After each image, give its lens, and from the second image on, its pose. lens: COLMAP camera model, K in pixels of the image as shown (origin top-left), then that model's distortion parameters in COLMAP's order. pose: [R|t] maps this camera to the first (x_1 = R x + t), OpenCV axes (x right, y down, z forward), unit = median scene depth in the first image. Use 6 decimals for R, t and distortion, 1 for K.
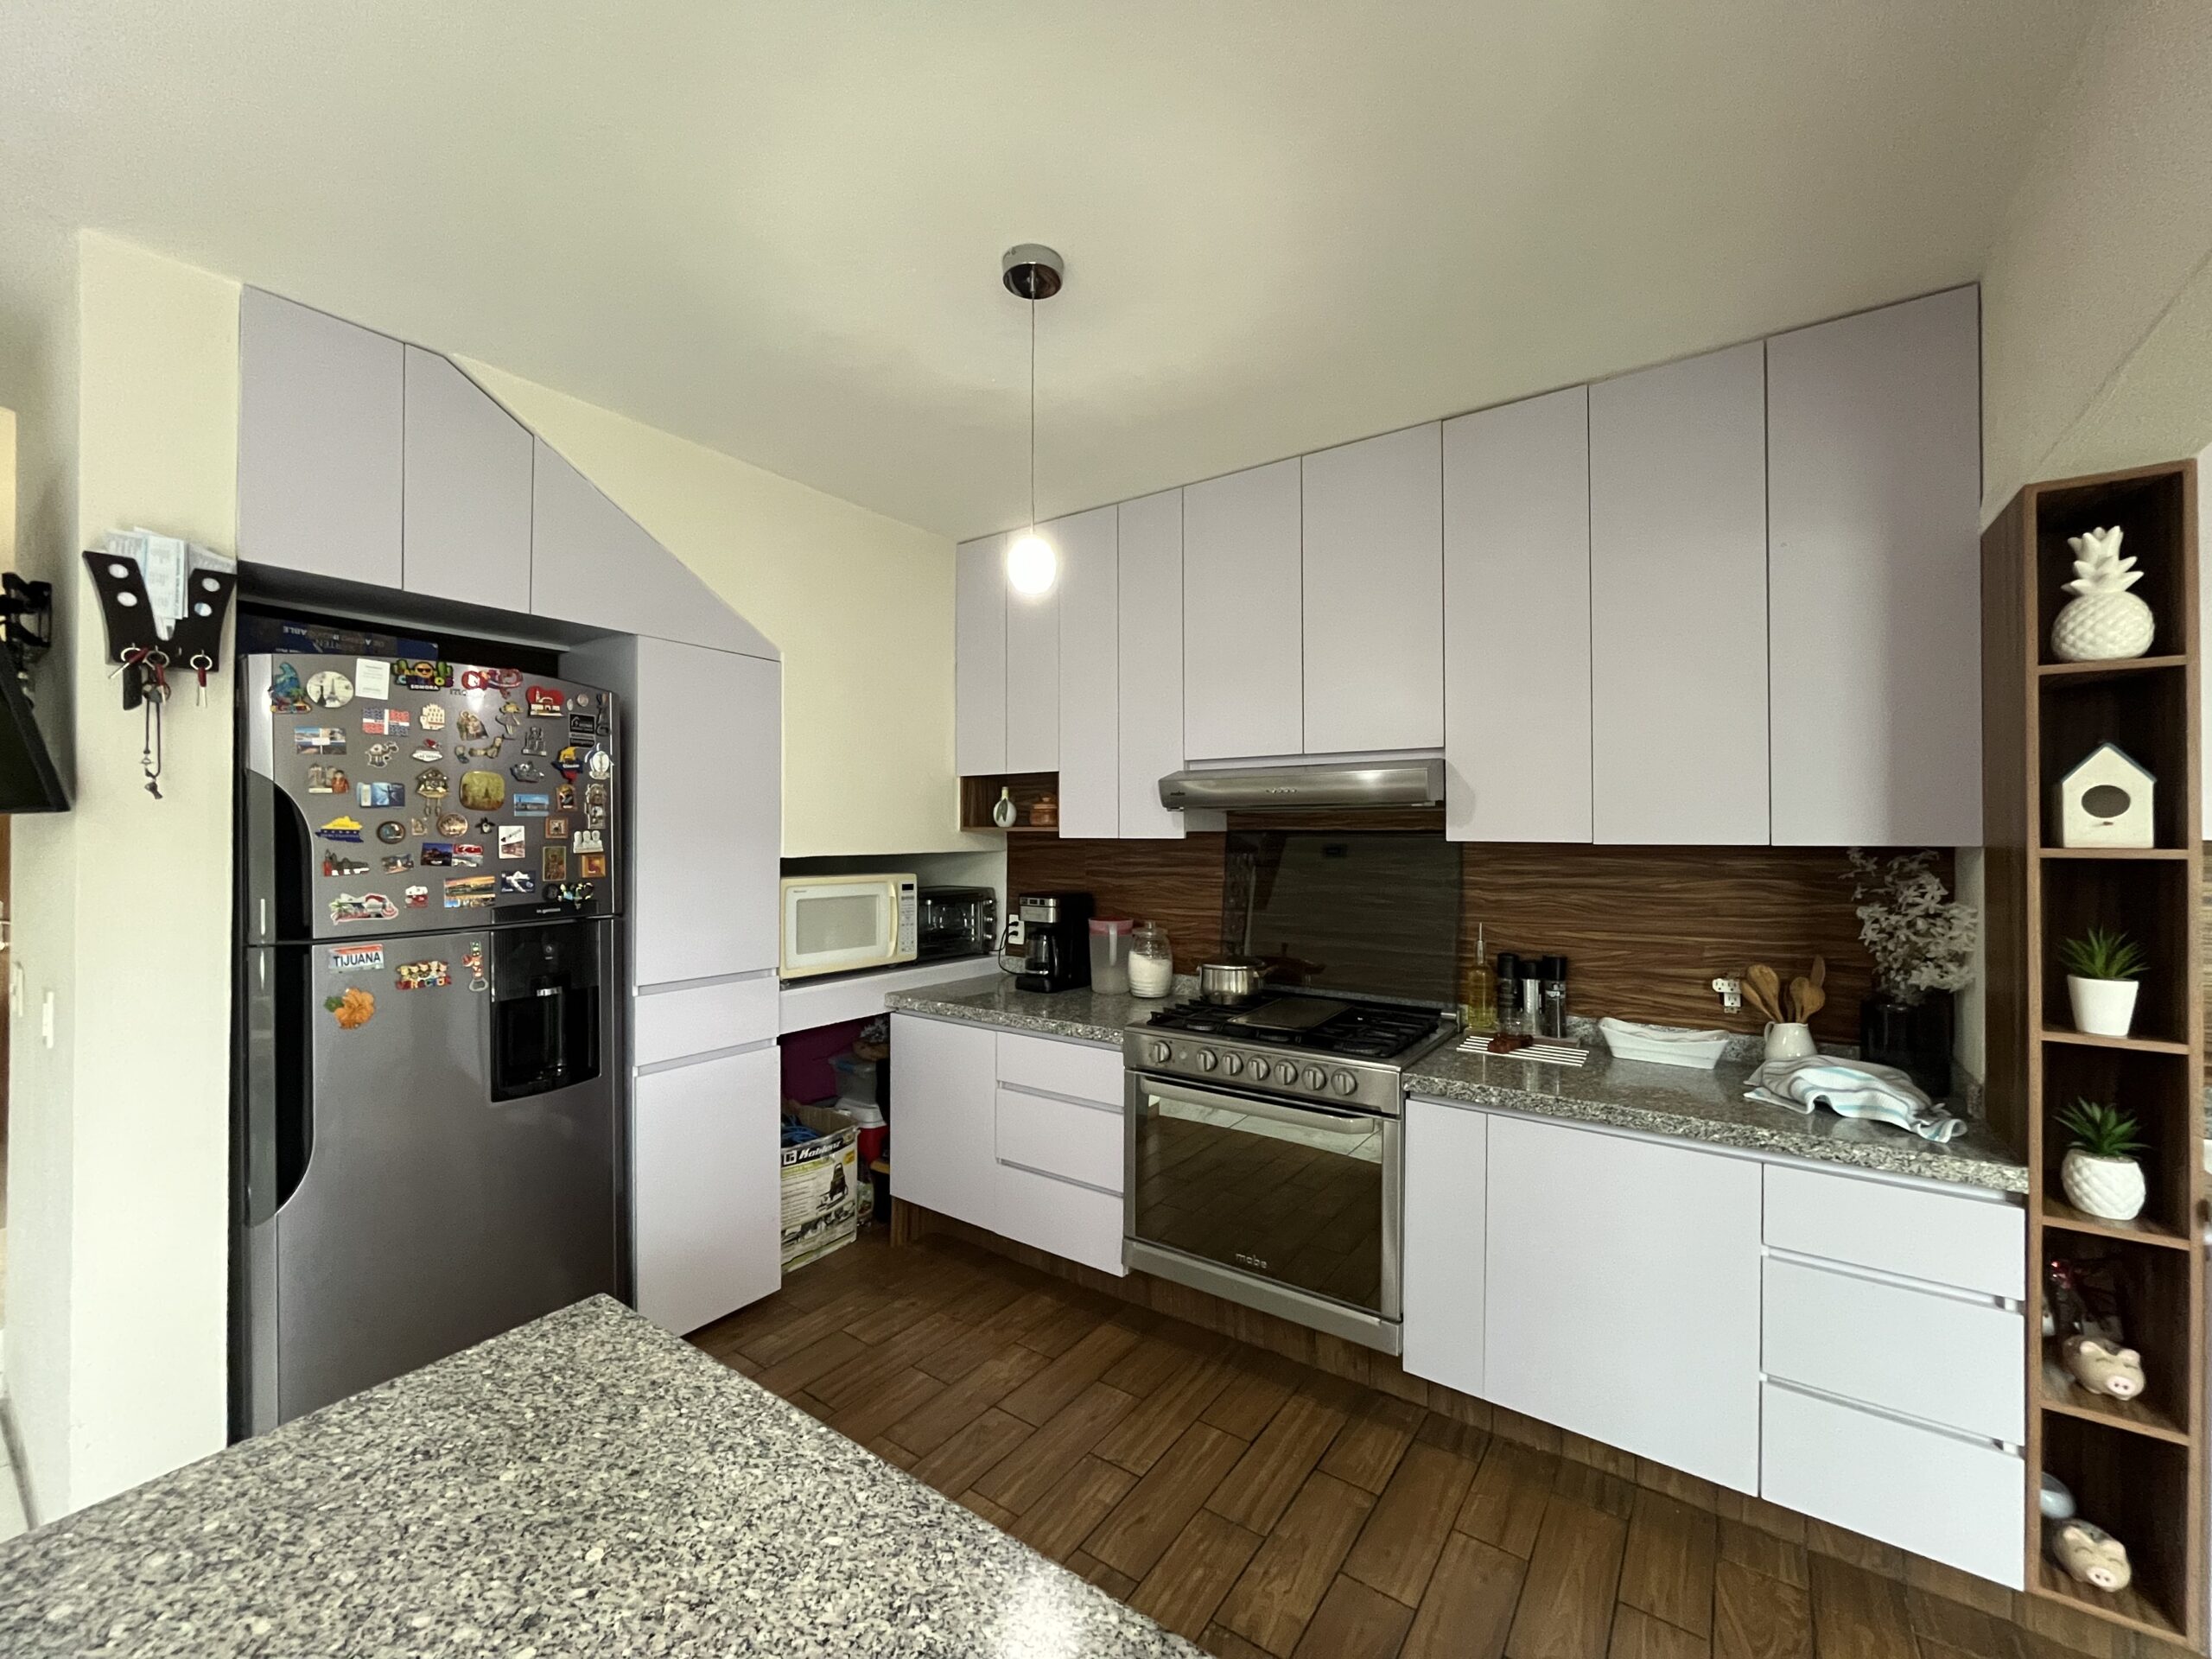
lens RADIAL K [[893.5, 0, 1105.5], [0, 893.5, 831.0], [0, 0, 1]] dist [-0.001415, -0.000020]
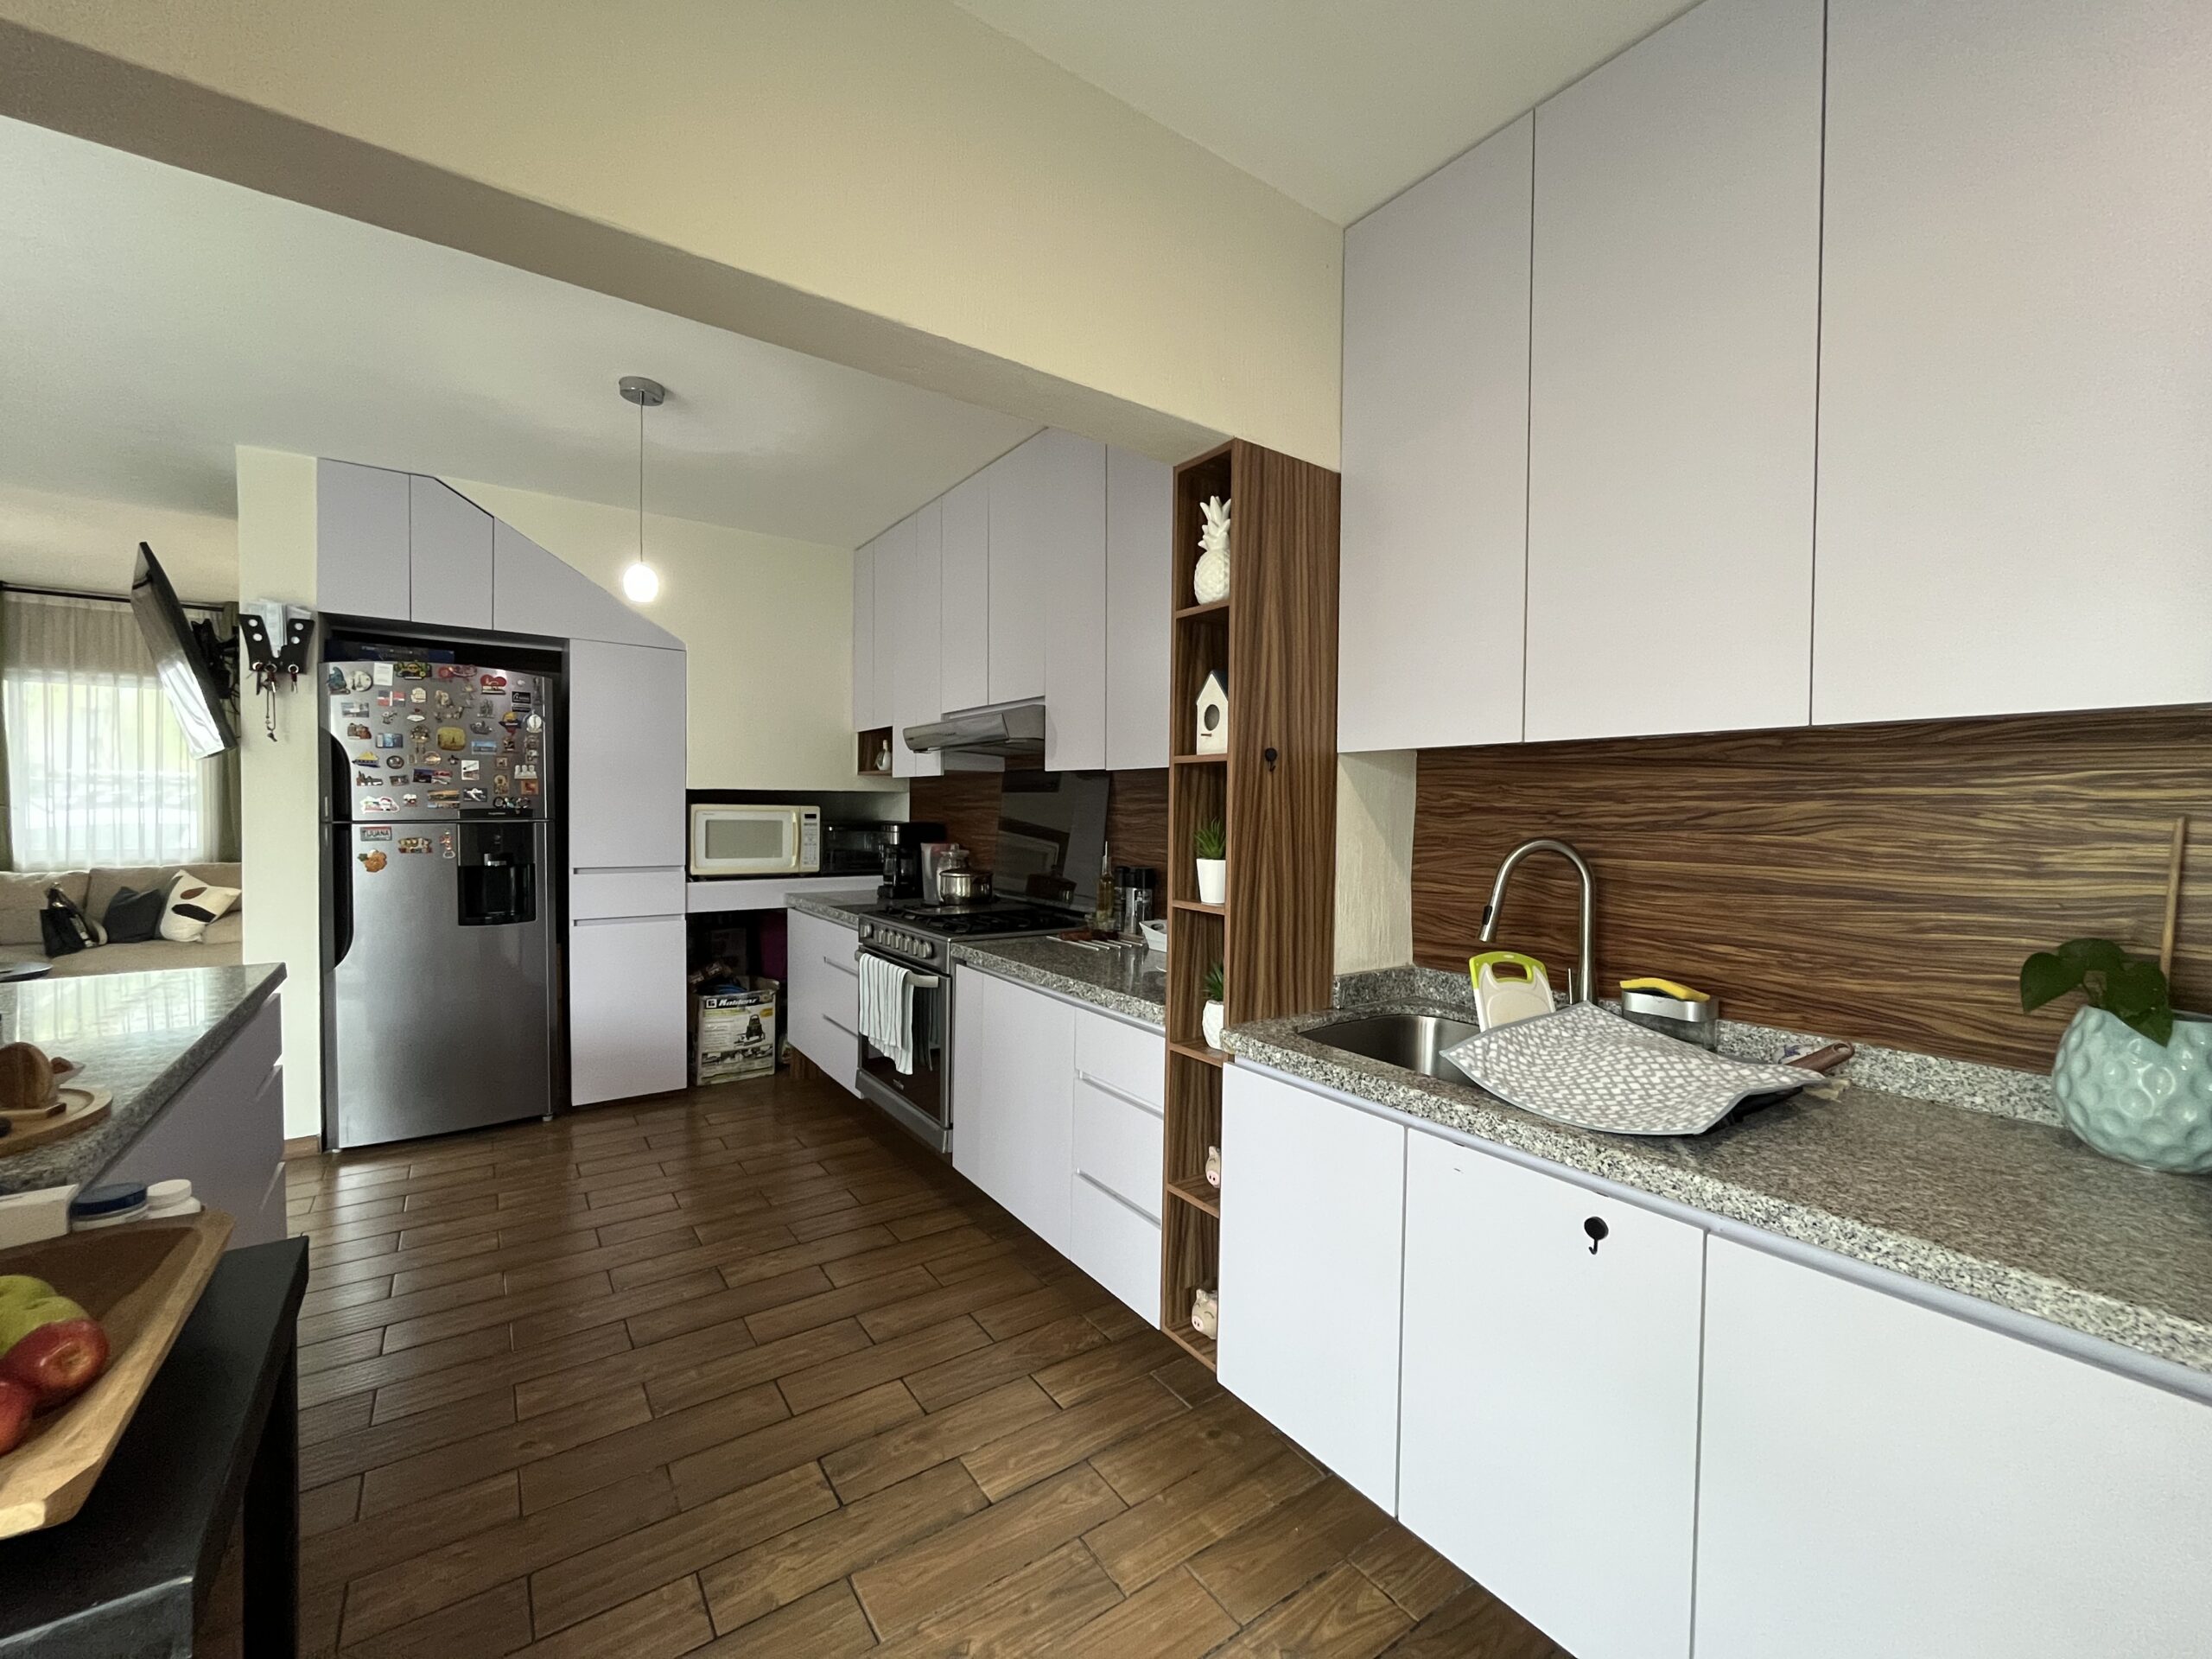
lens RADIAL K [[893.5, 0, 1105.1], [0, 893.5, 830.7], [0, 0, 1]] dist [-0.001415, -0.000020]
pose [[0.943488, 0.018849, -0.330870, 0.989906], [-0.009560, 0.999514, 0.029681, 0.063958], [0.331268, -0.024841, 0.943210, -0.168520]]
